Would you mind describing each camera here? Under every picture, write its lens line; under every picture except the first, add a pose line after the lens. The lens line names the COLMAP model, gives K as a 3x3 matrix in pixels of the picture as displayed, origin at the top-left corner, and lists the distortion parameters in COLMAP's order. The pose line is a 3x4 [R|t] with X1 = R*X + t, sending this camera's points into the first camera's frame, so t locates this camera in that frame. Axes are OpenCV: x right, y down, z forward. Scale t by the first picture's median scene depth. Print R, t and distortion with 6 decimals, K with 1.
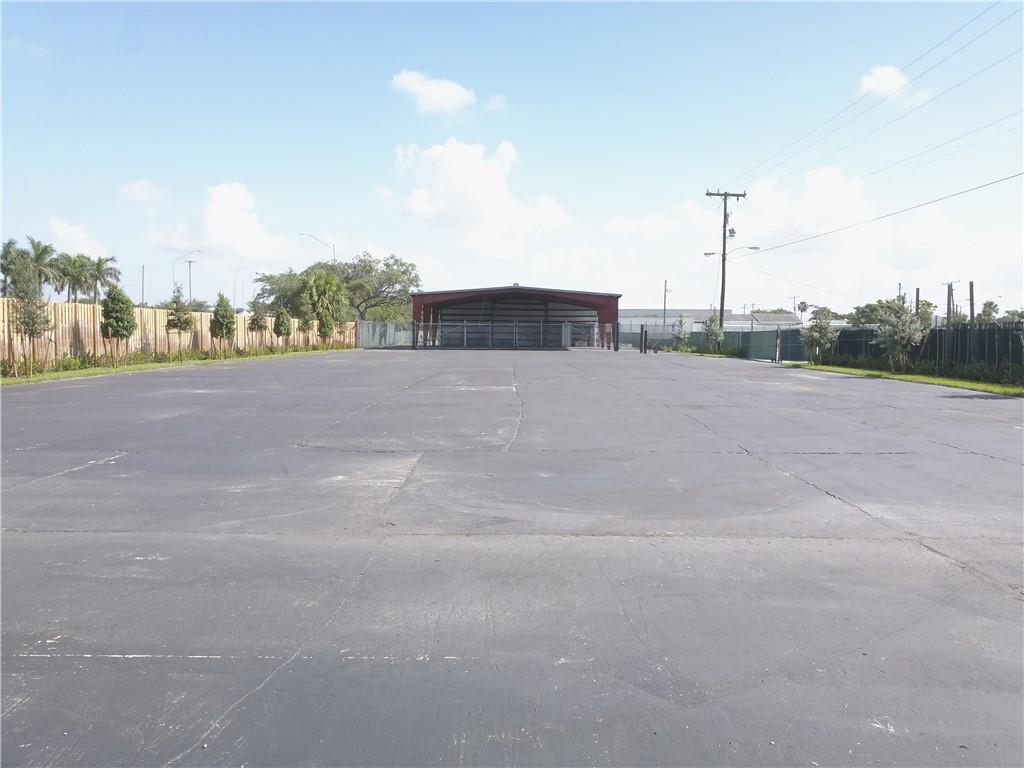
lens RADIAL K [[782.9, 0, 512.6], [0, 782.9, 382.7], [0, 0, 1]] dist [0.002832, -0.000054]
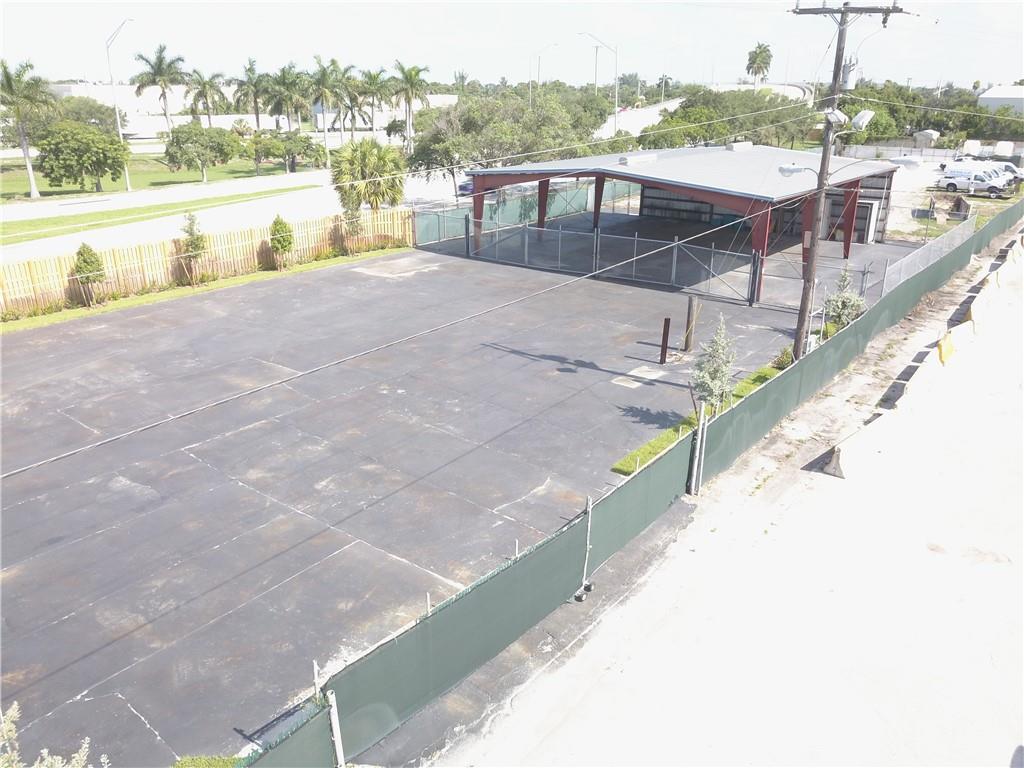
lens RADIAL K [[782.9, 0, 519.4], [0, 782.9, 383.5], [0, 0, 1]] dist [0.002832, -0.000054]
pose [[0.769668, 0.223603, -0.598007, 0.413759], [-0.038229, 0.951123, 0.306436, -0.179865], [0.637298, -0.212993, 0.740598, 0.591384]]
